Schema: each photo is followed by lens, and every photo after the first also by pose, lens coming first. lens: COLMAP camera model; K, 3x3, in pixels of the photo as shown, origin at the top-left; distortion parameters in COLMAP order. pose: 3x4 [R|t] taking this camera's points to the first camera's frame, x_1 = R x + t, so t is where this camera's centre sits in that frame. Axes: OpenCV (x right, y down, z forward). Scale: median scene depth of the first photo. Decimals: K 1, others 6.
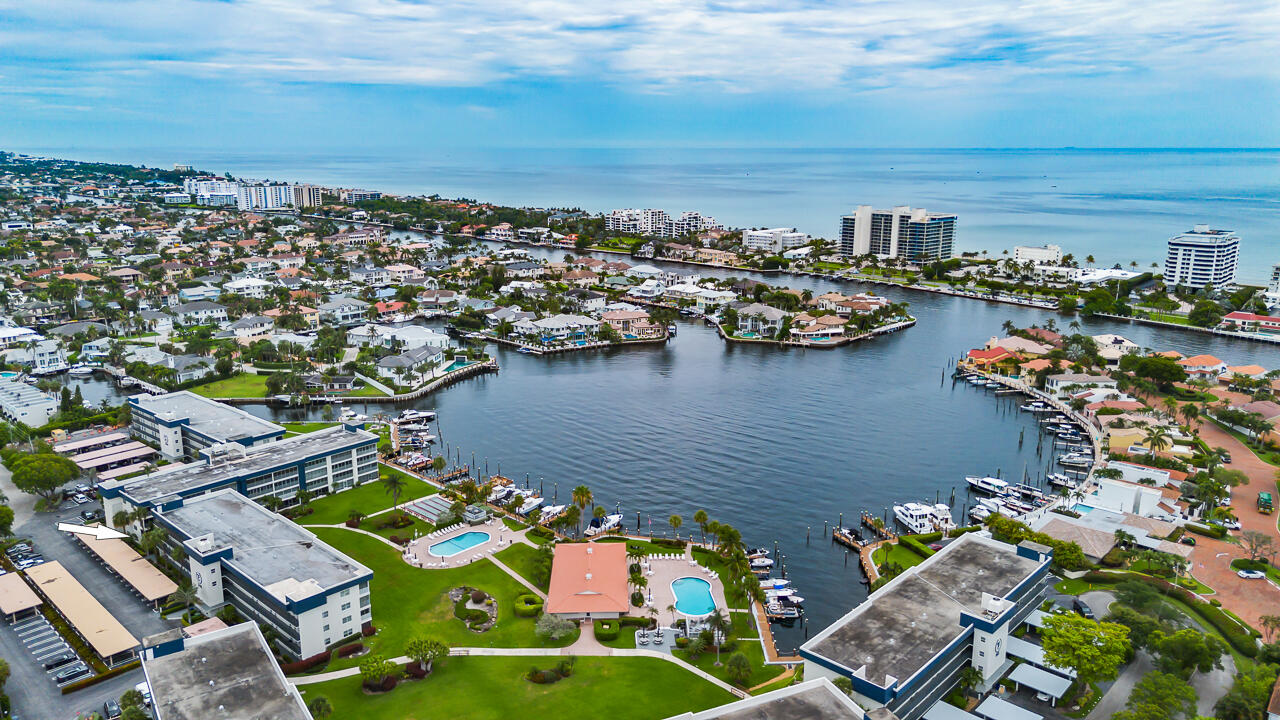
lens RADIAL K [[906.3, 0, 636.5], [0, 906.3, 355.6], [0, 0, 1]] dist [0.070134, -0.073563]
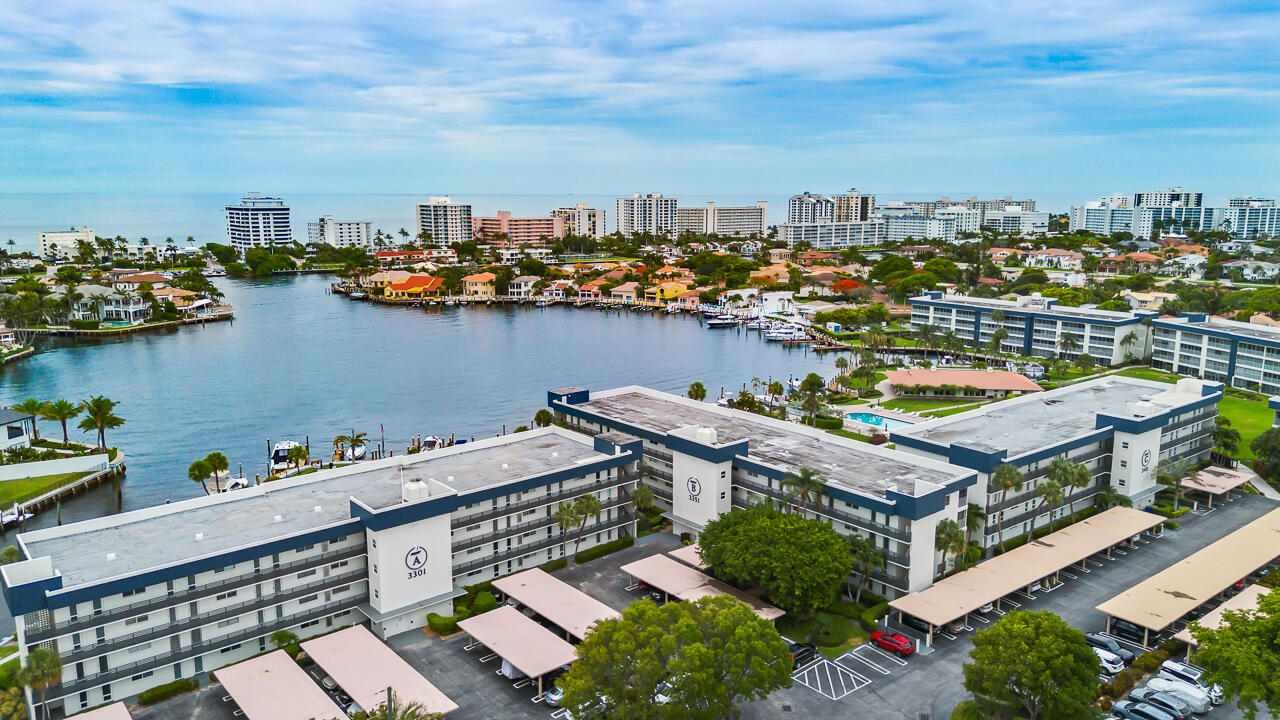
lens RADIAL K [[906.5, 0, 636.6], [0, 906.5, 356.4], [0, 0, 1]] dist [0.052511, -0.040594]
pose [[0.159535, -0.179323, 0.970769, -0.384407], [0.223113, 0.964469, 0.141493, -0.007708], [-0.961649, 0.194018, 0.193876, 0.385868]]
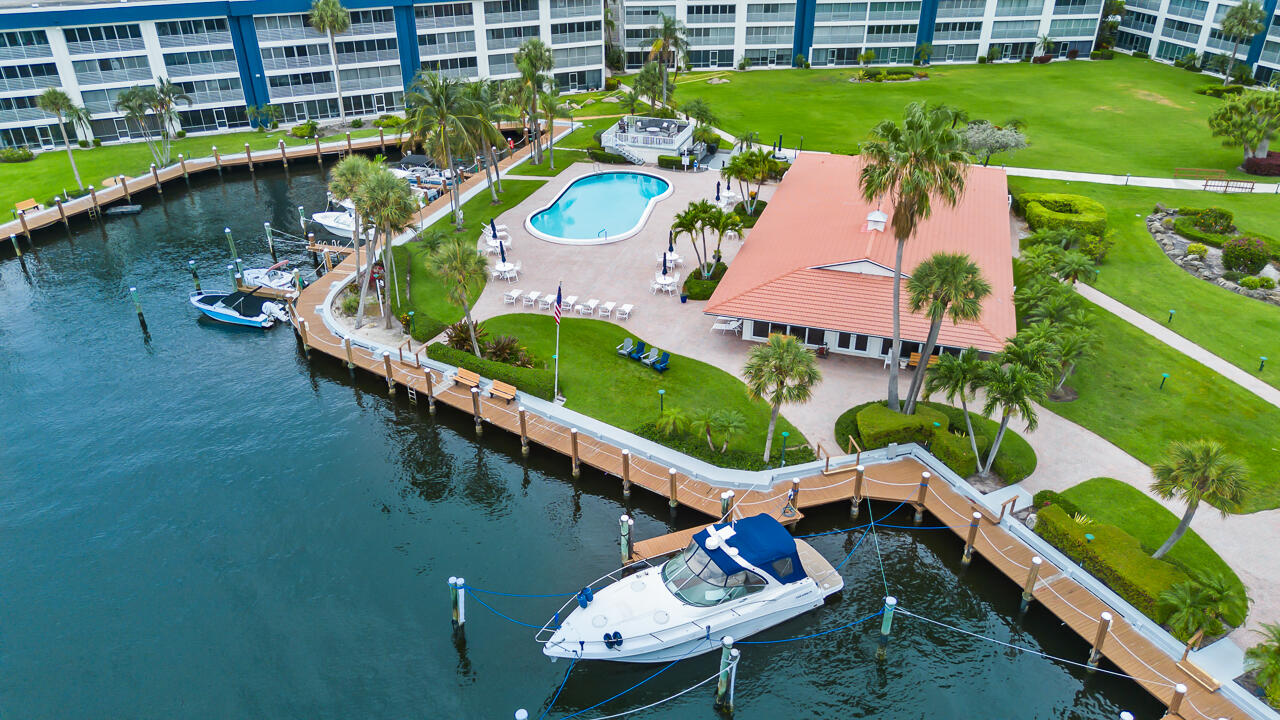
lens RADIAL K [[906.3, 0, 636.5], [0, 906.3, 355.6], [0, 0, 1]] dist [0.070134, -0.073563]
pose [[-0.936998, -0.167217, 0.306712, -0.027386], [0.080732, 0.750570, 0.655840, 0.020888], [-0.339877, 0.639283, -0.689783, 0.425021]]
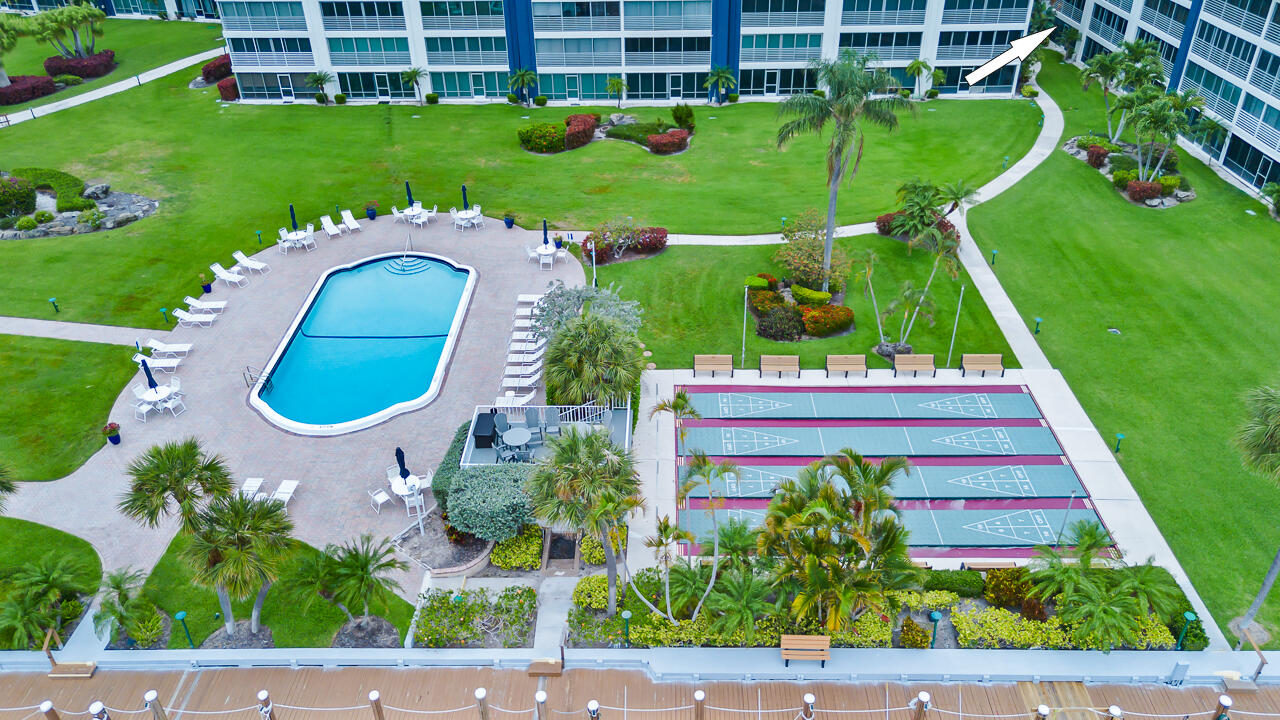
lens RADIAL K [[942.2, 0, 640.4], [0, 942.2, 319.7], [0, 0, 1]] dist [0.024730, -0.001122]
pose [[-0.739725, 0.360624, -0.568117, -0.045226], [-0.138745, 0.744390, 0.653172, 0.021058], [0.658450, 0.561991, -0.500609, 0.423785]]
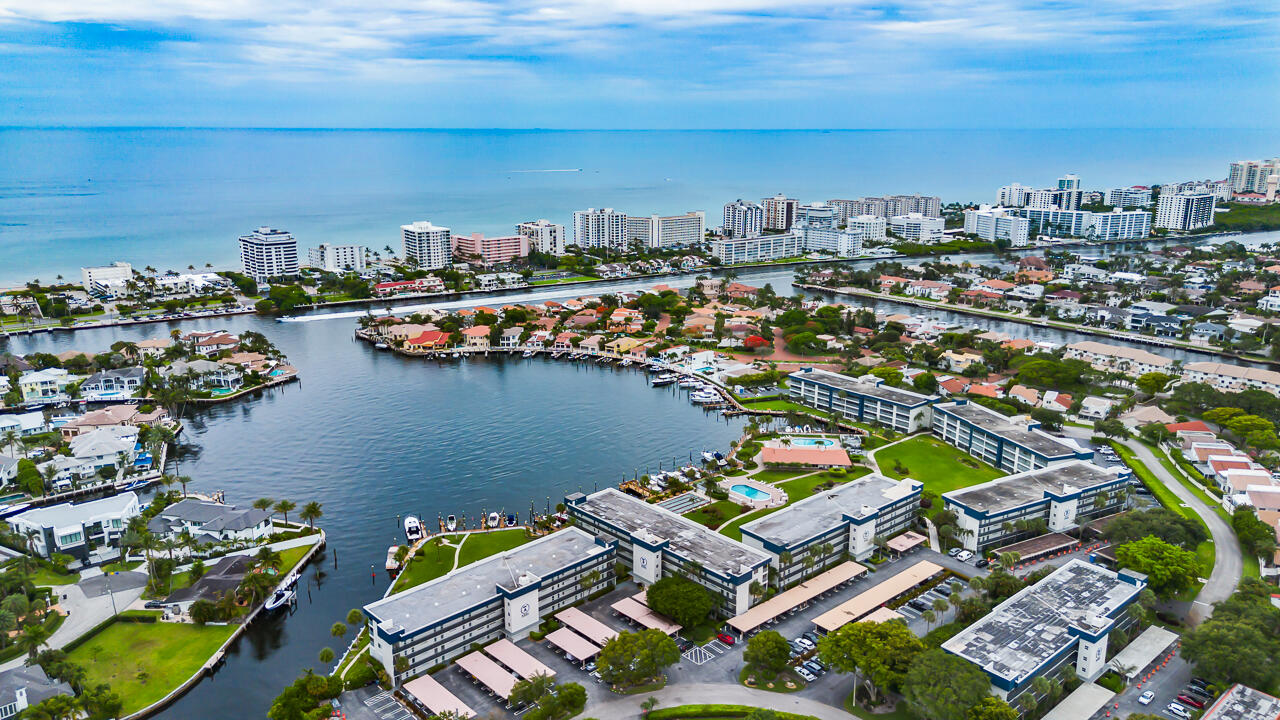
lens RADIAL K [[906.3, 0, 636.5], [0, 906.3, 355.6], [0, 0, 1]] dist [0.070134, -0.073563]
pose [[0.102081, -0.245606, 0.963980, -0.575203], [0.222852, 0.950059, 0.218460, -0.131997], [-0.969493, 0.192525, 0.151717, 0.339161]]
